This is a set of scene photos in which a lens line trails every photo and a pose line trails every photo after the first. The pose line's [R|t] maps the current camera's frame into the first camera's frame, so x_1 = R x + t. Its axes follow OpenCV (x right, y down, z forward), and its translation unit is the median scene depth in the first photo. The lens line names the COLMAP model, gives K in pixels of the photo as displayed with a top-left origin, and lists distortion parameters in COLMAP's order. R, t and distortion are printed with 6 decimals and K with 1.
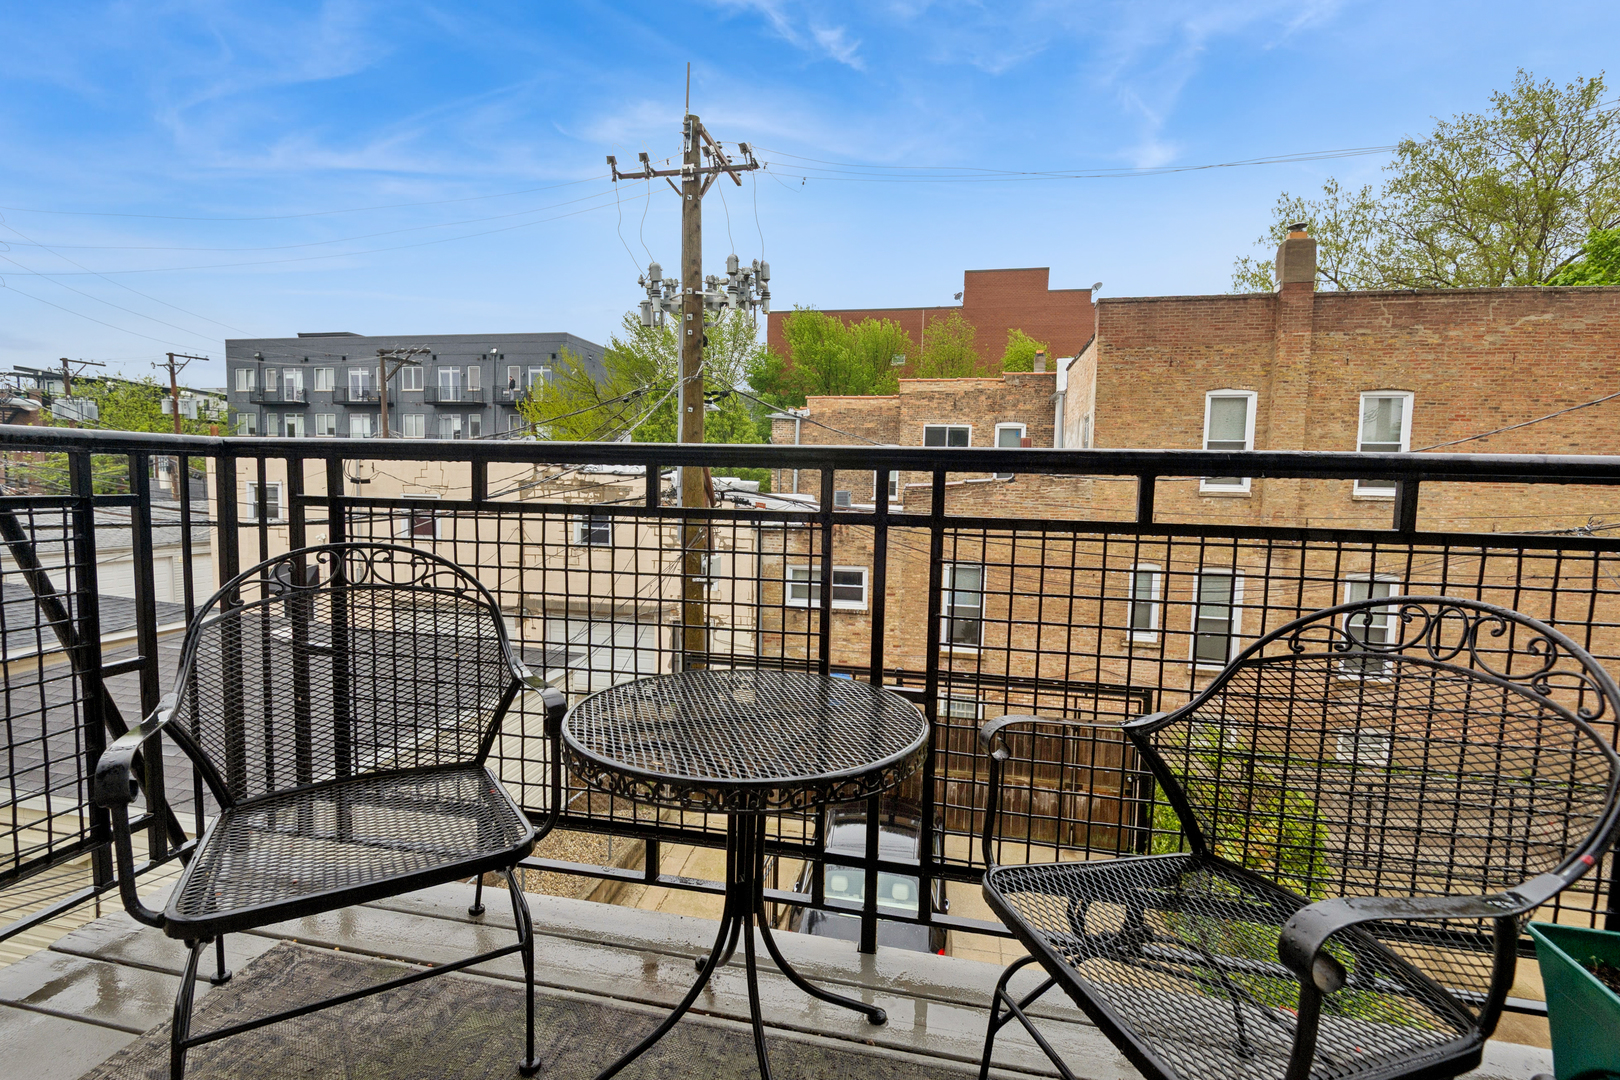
lens RADIAL K [[737.9, 0, 786.4], [0, 737.9, 546.2], [0, 0, 1]] dist [-0.017143, -0.000860]
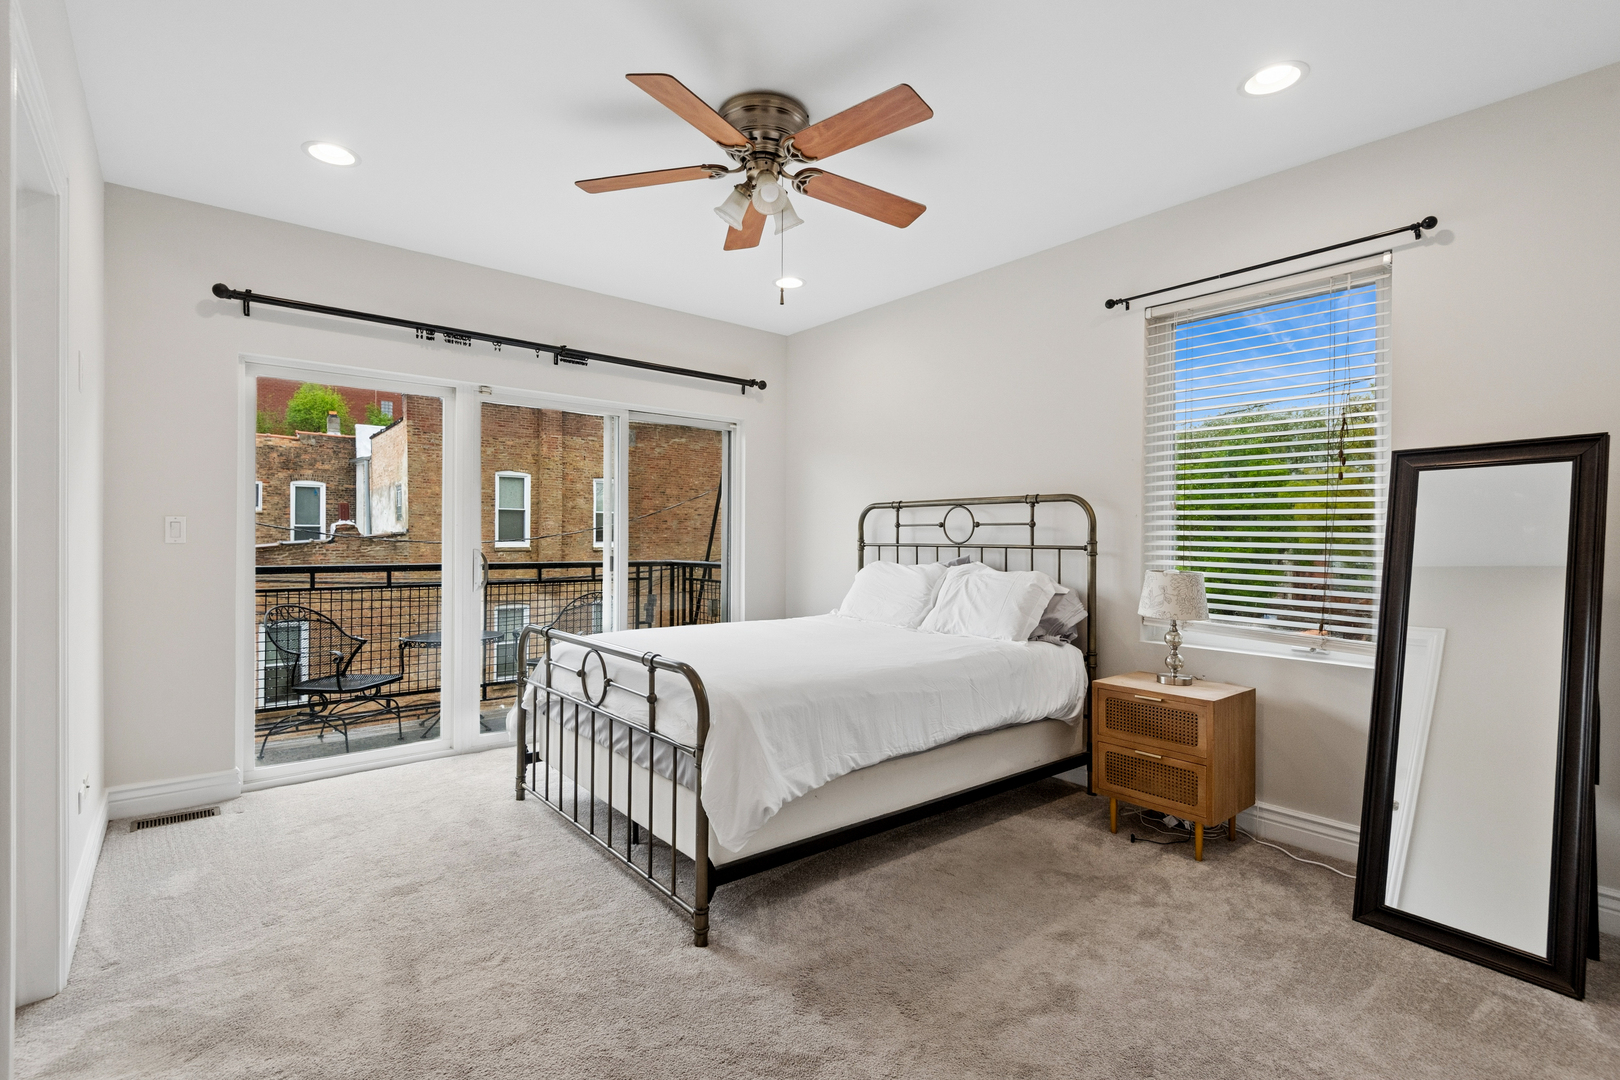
lens RADIAL K [[759.1, 0, 818.7], [0, 759.1, 541.2], [0, 0, 1]] dist [0.001139, -0.000785]
pose [[0.586722, -0.018570, 0.809576, -0.192850], [0.073855, 0.996798, -0.030660, -0.000598], [-0.806414, 0.077780, 0.586214, -0.260373]]
